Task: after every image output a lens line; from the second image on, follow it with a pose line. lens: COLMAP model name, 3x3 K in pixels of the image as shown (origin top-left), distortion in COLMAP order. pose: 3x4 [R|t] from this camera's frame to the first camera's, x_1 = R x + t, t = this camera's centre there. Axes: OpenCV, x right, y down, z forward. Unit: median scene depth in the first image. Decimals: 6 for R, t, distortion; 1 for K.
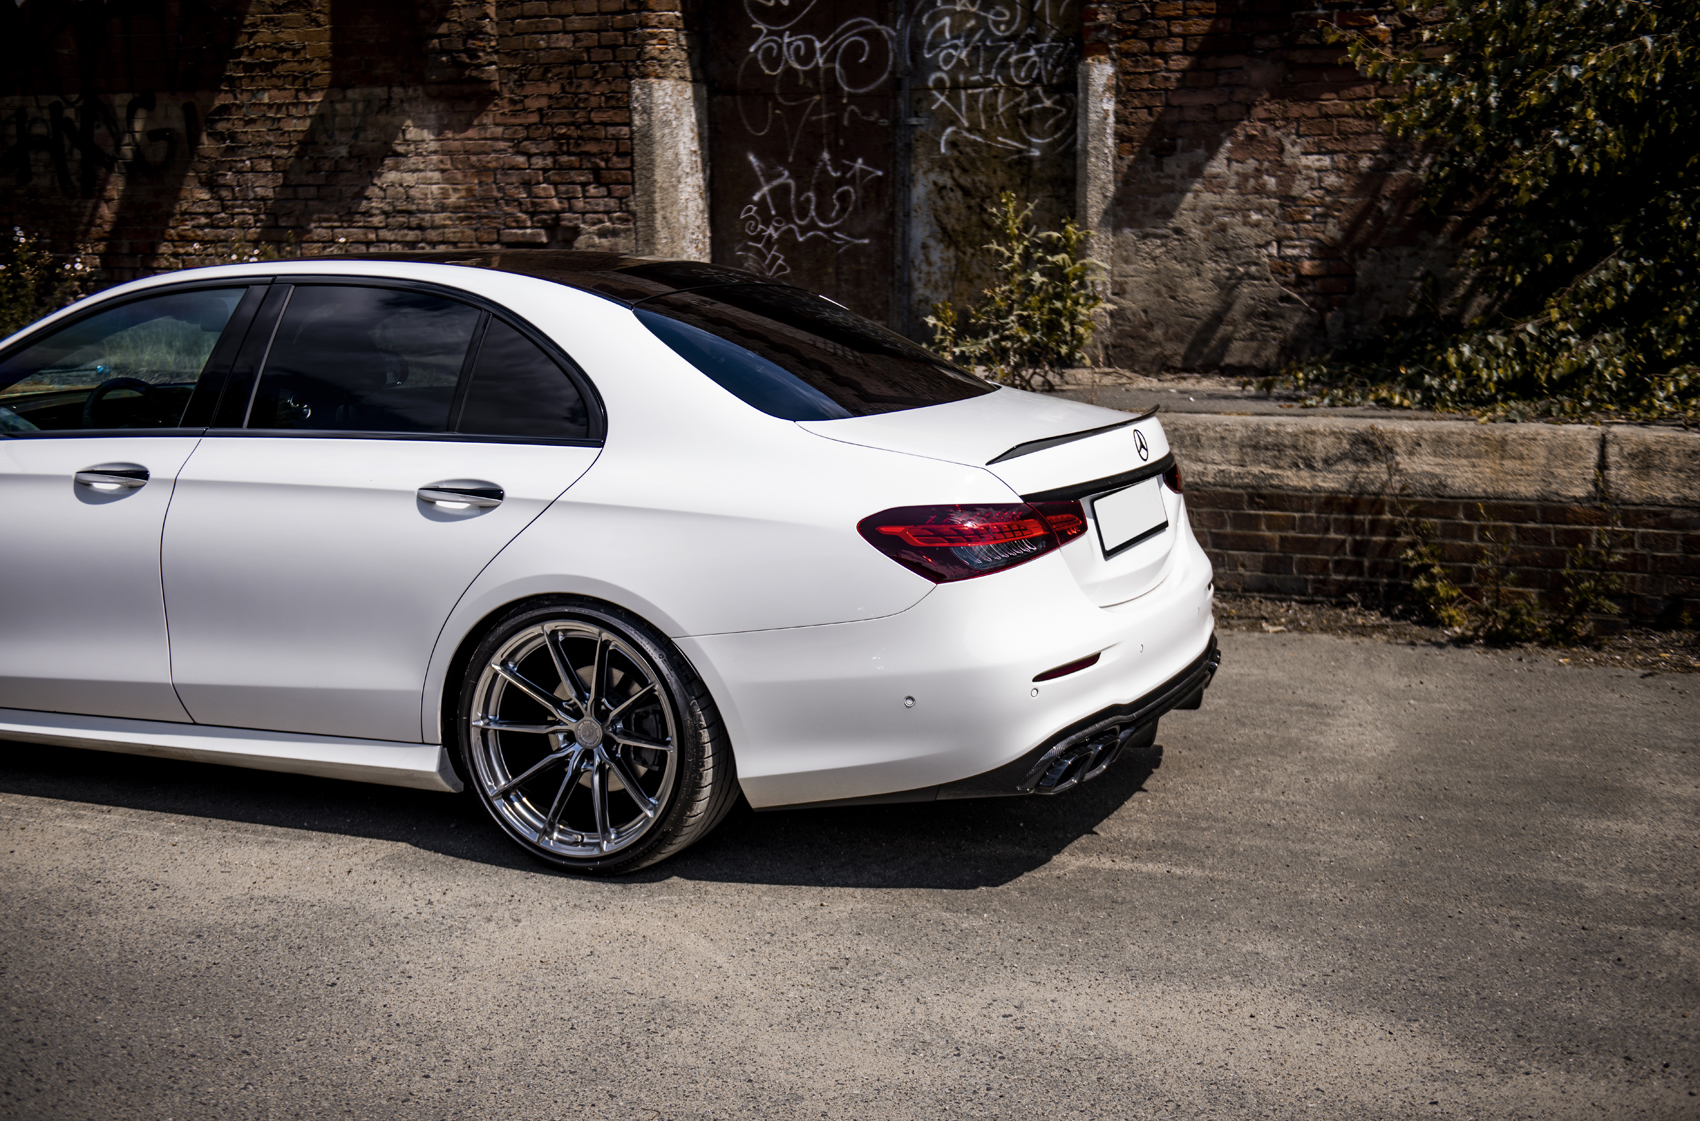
lens RADIAL K [[2079.8, 0, 851.0], [0, 2079.8, 557.7], [0, 0, 1]] dist [0.089534, 0.000000]
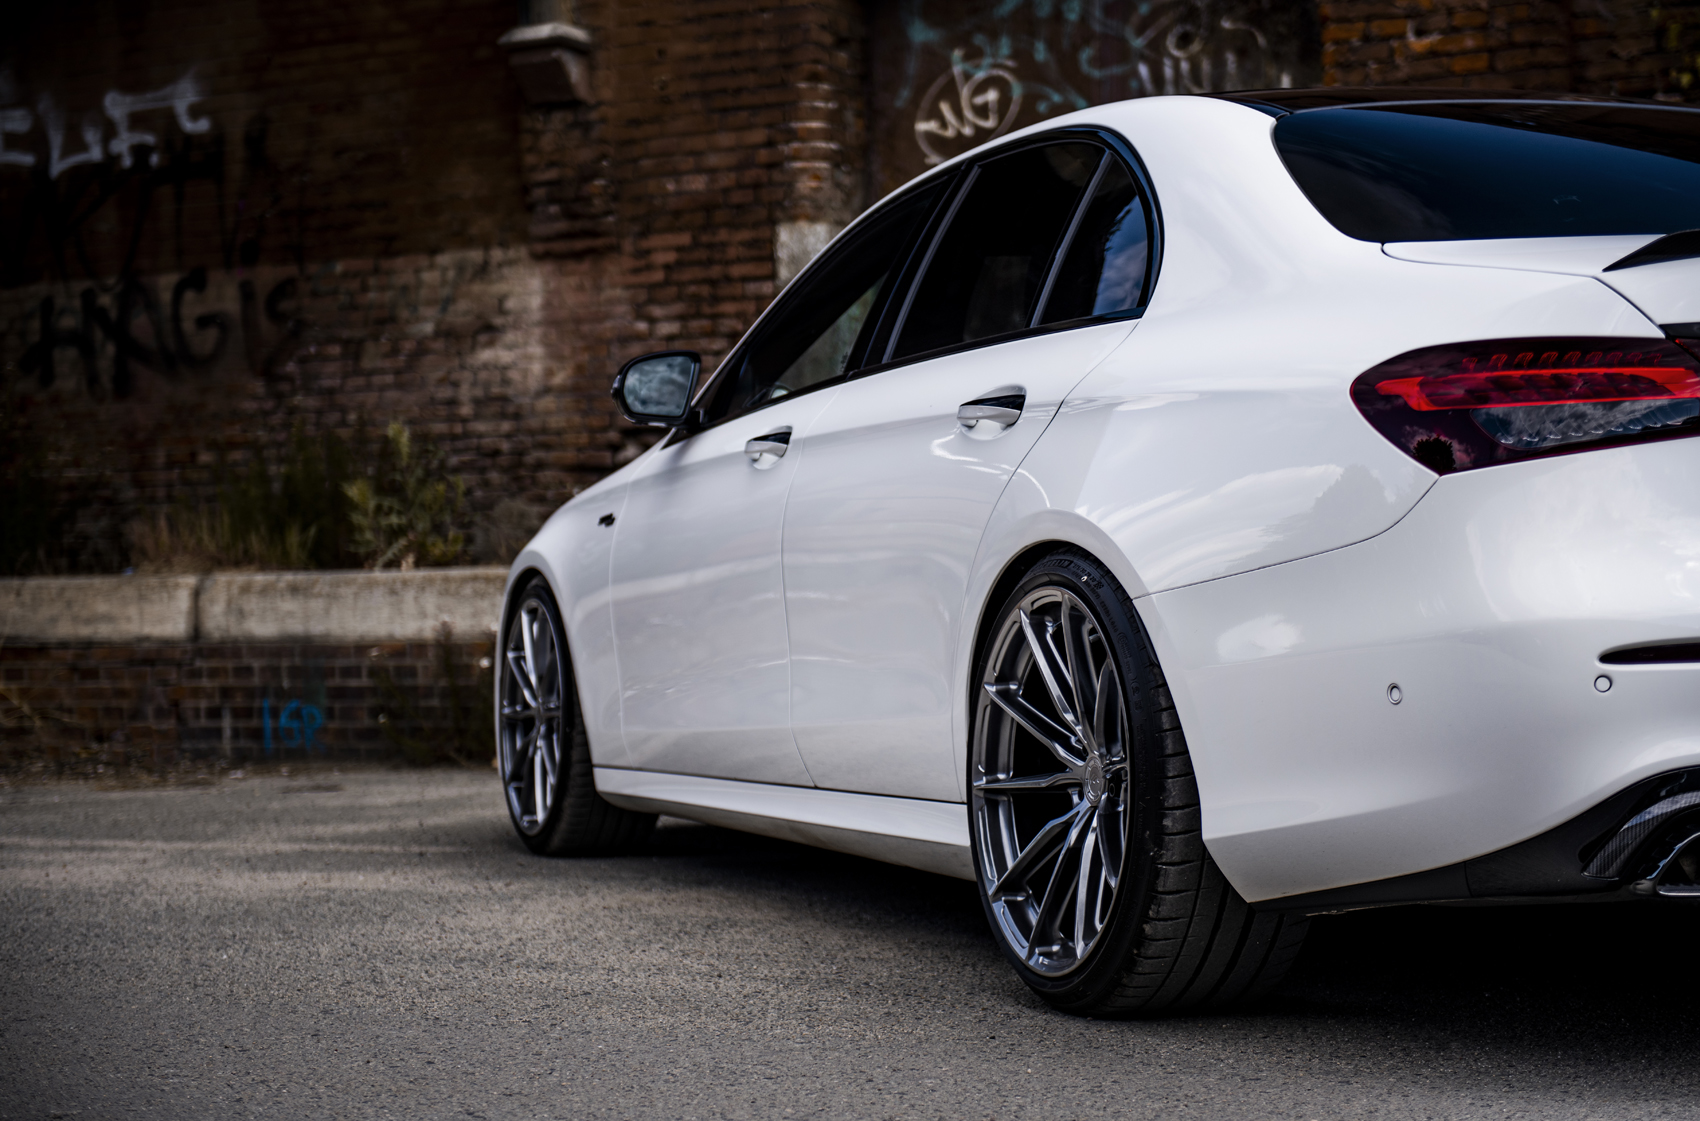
lens RADIAL K [[3054.3, 0, 844.9], [0, 3054.3, 549.2], [0, 0, 1]] dist [0.126962, 0.000000]
pose [[0.995069, -0.006703, -0.098959, 0.039216], [-0.011266, 0.983619, -0.179910, 0.112873], [0.098544, 0.180138, 0.978693, -0.144161]]
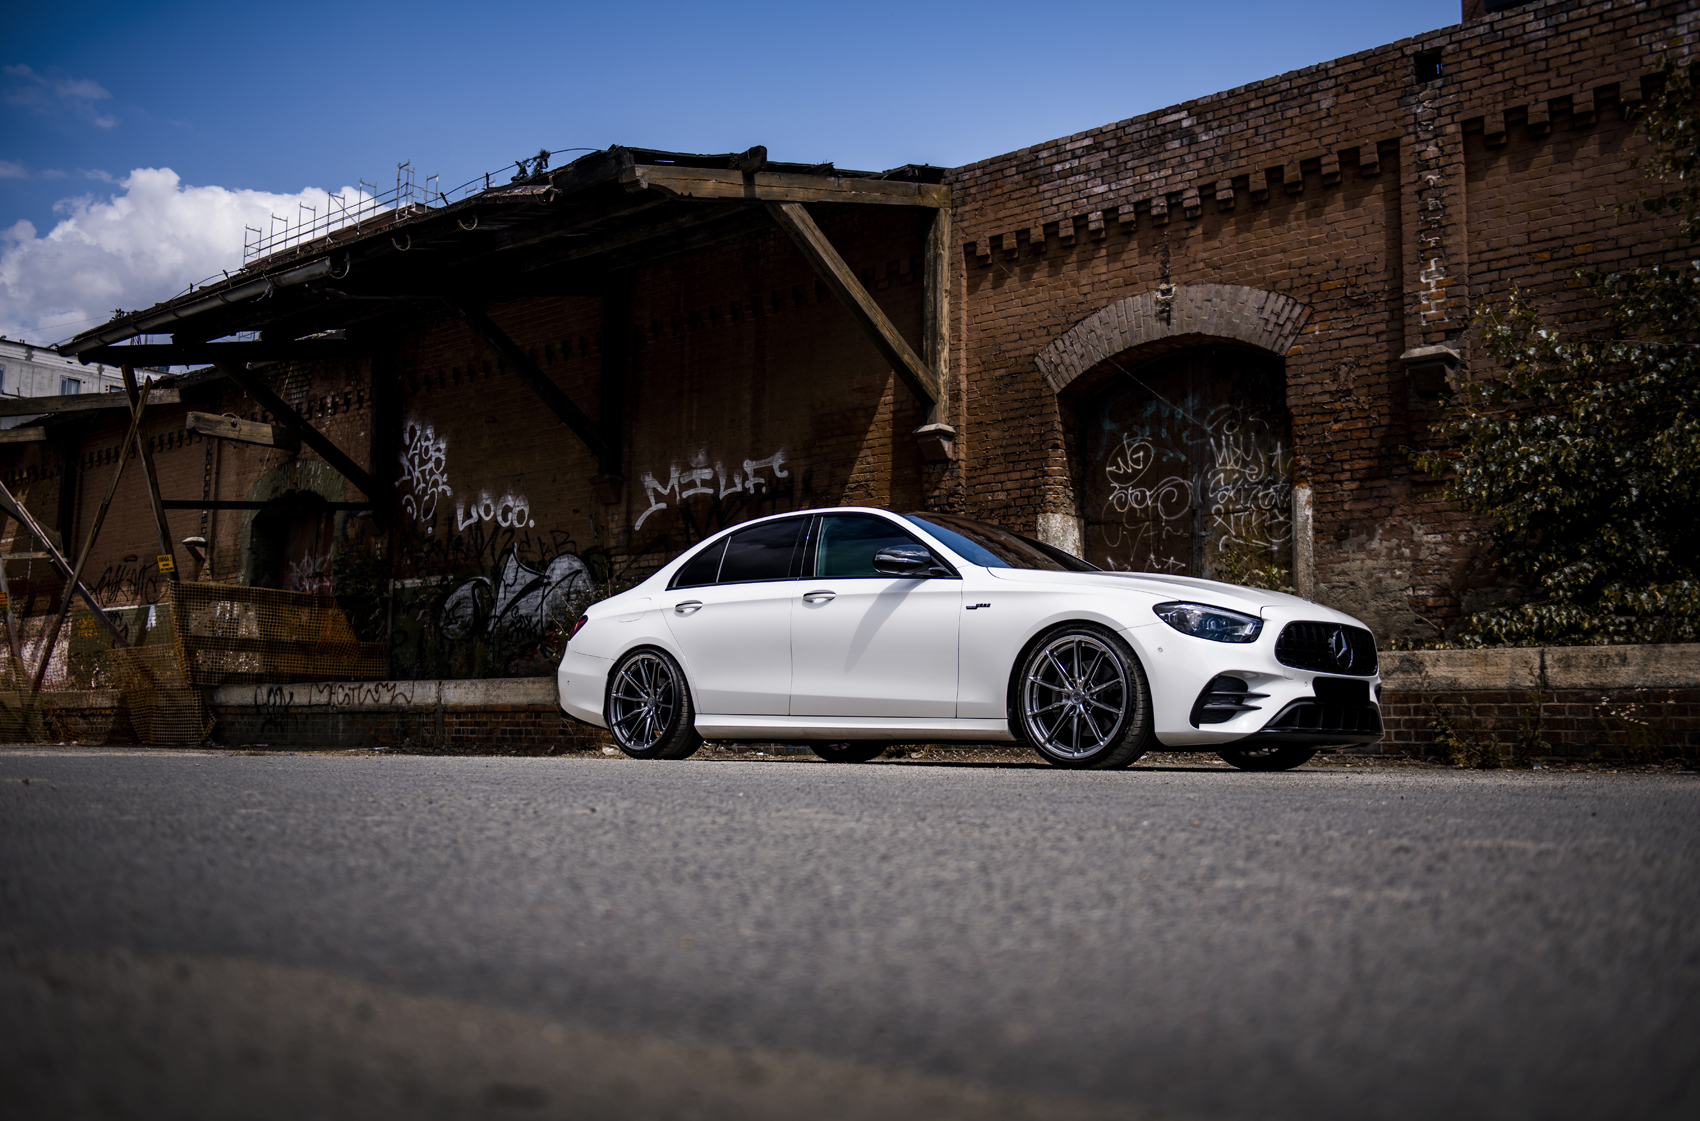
lens RADIAL K [[1591.9, 0, 848.3], [0, 1591.9, 557.5], [0, 0, 1]] dist [0.019739, 0.000000]
pose [[0.954933, -0.012157, -0.296571, 0.139170], [-0.070870, 0.960924, -0.267586, 0.173444], [0.288236, 0.276545, 0.916757, -0.248651]]
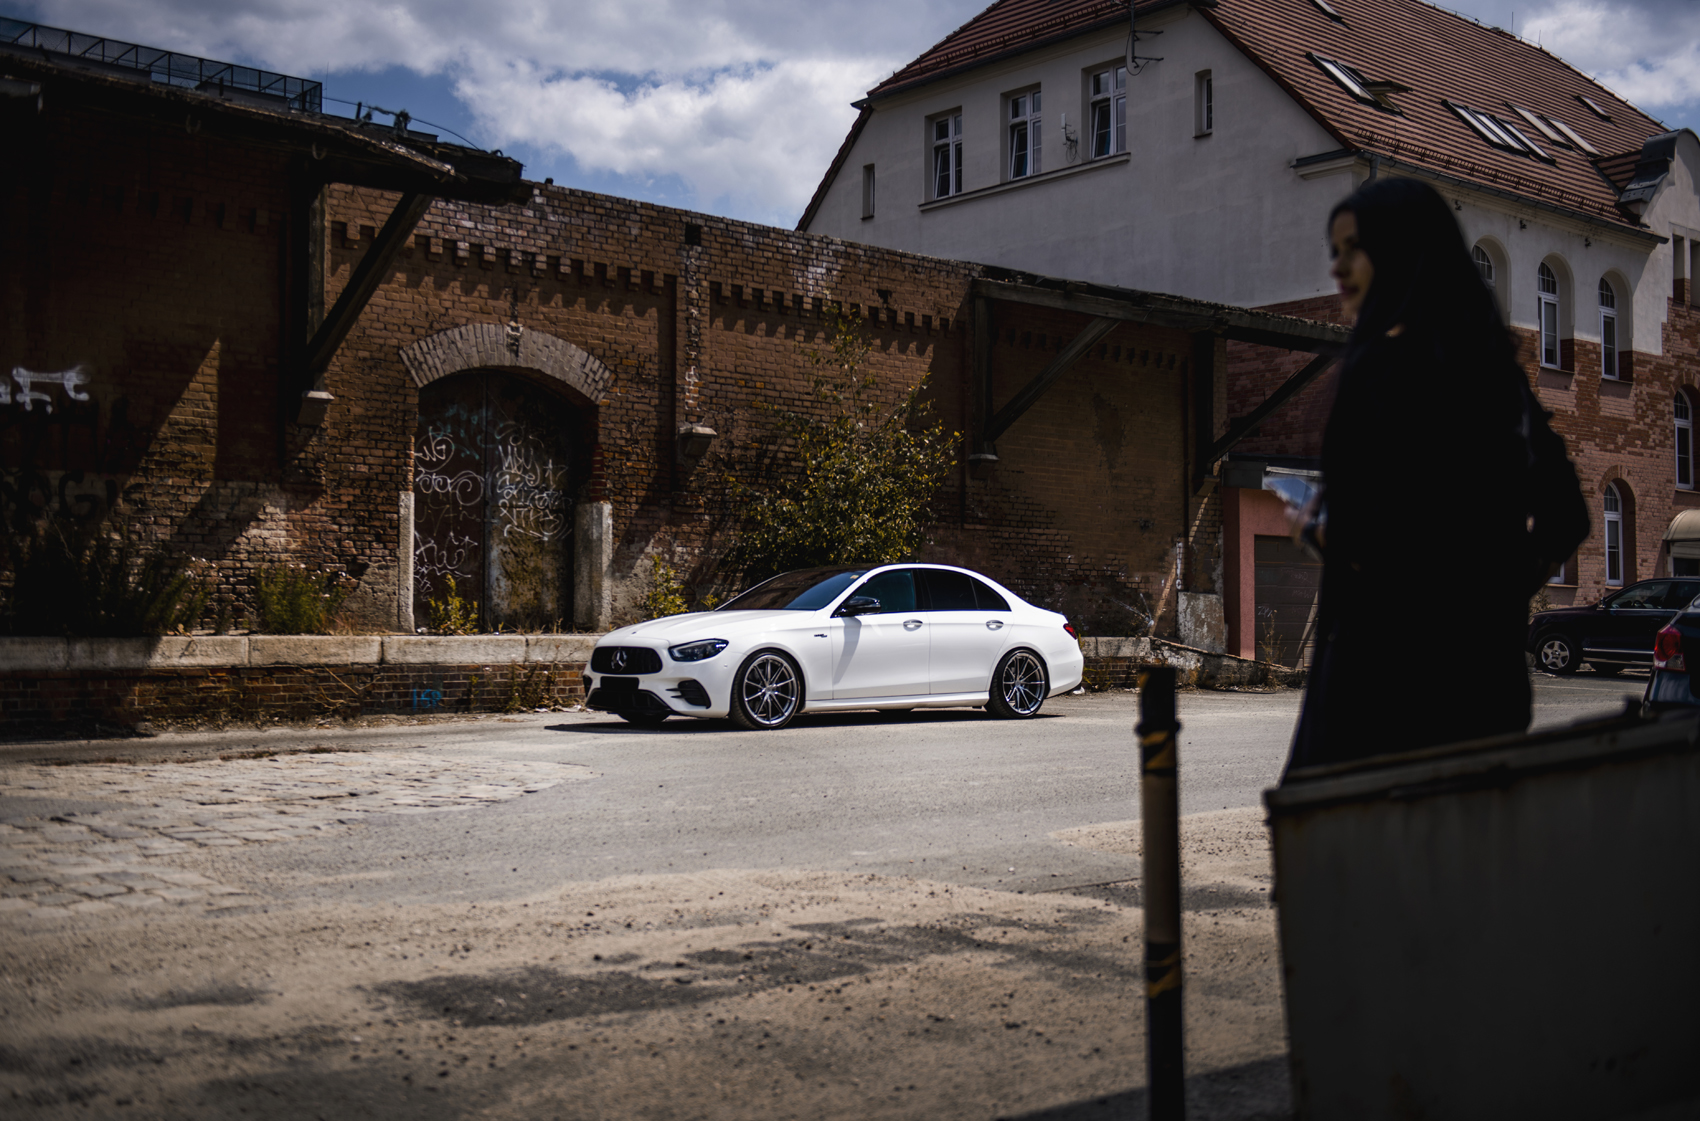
lens RADIAL K [[1914.0, 0, 833.3], [0, 1914.0, 549.0], [0, 0, 1]] dist [0.070605, 0.000000]
pose [[0.422599, 0.049059, 0.904988, -1.607044], [0.136755, 0.983649, -0.117183, 0.094883], [-0.895940, 0.173283, 0.408980, -0.097564]]
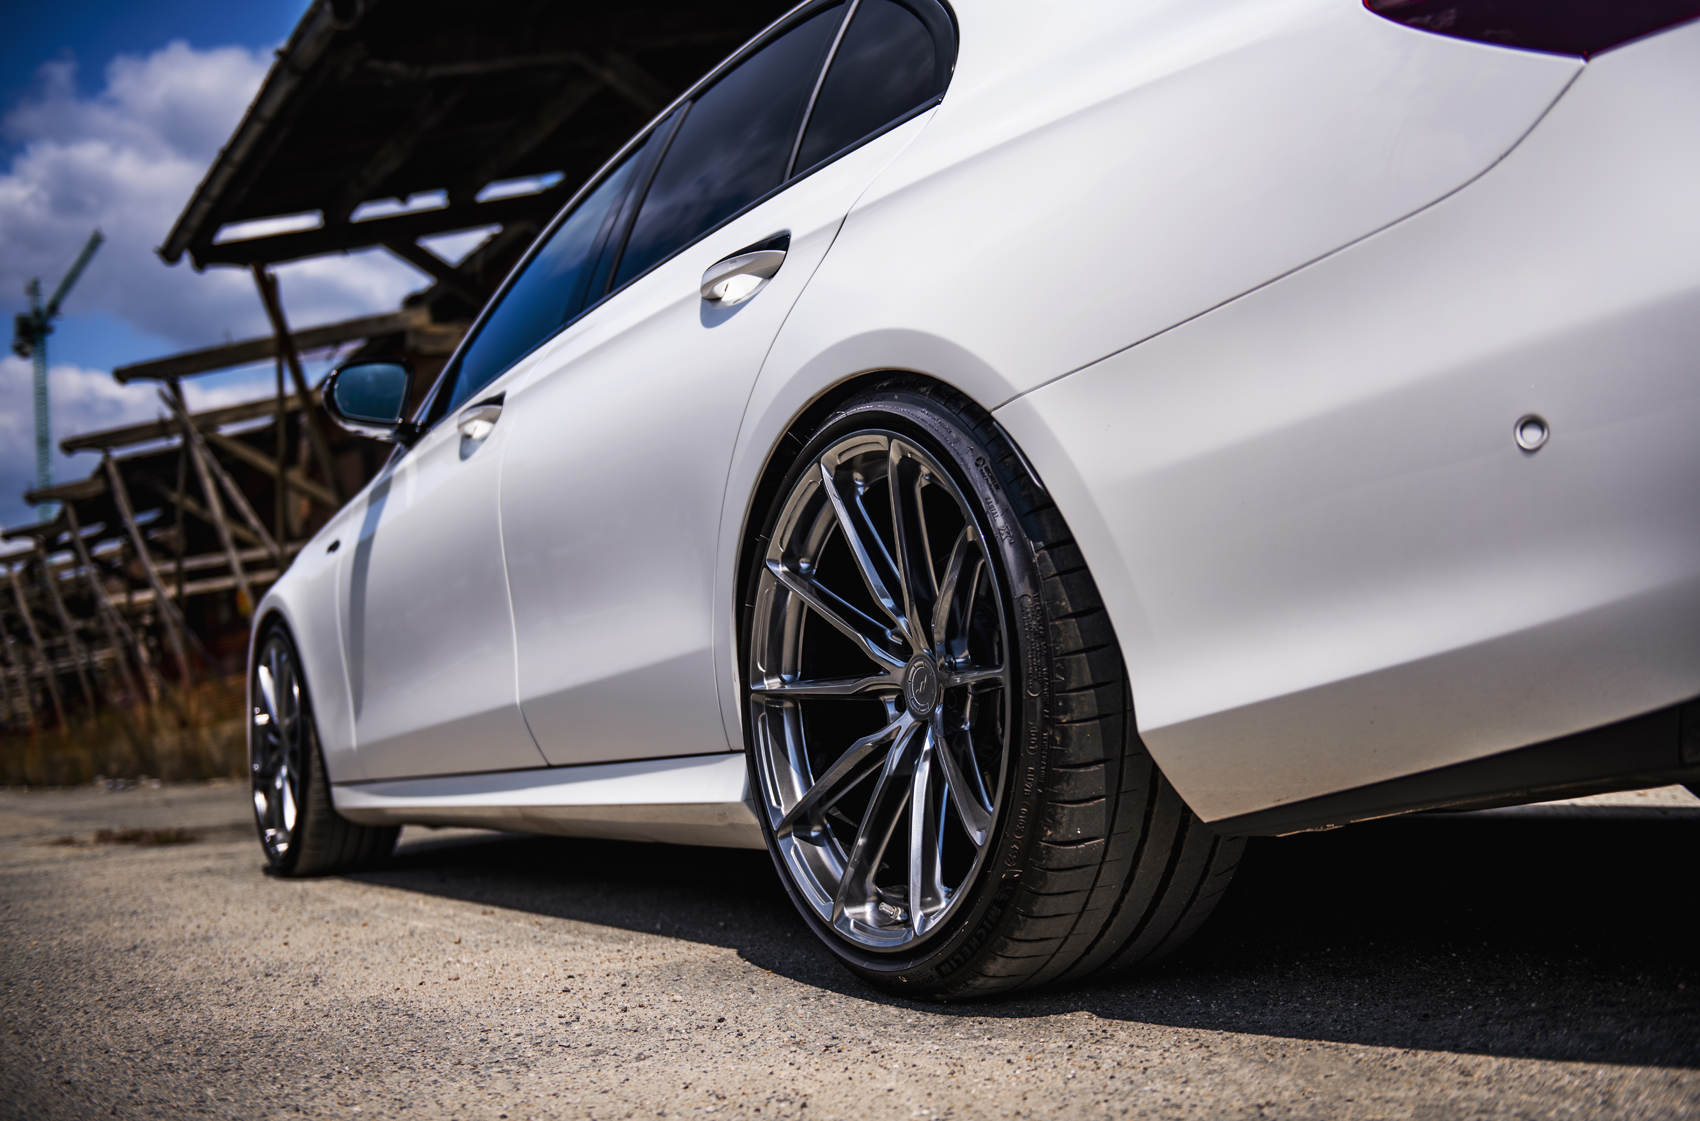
lens RADIAL K [[1754.6, 0, 846.4], [0, 1754.6, 553.2], [0, 0, 1]] dist [0.087738, 0.000000]
pose [[0.803070, -0.102031, -0.587084, 0.043310], [-0.030128, 0.977019, -0.211011, 0.062481], [0.595122, 0.187145, 0.781541, 0.302946]]
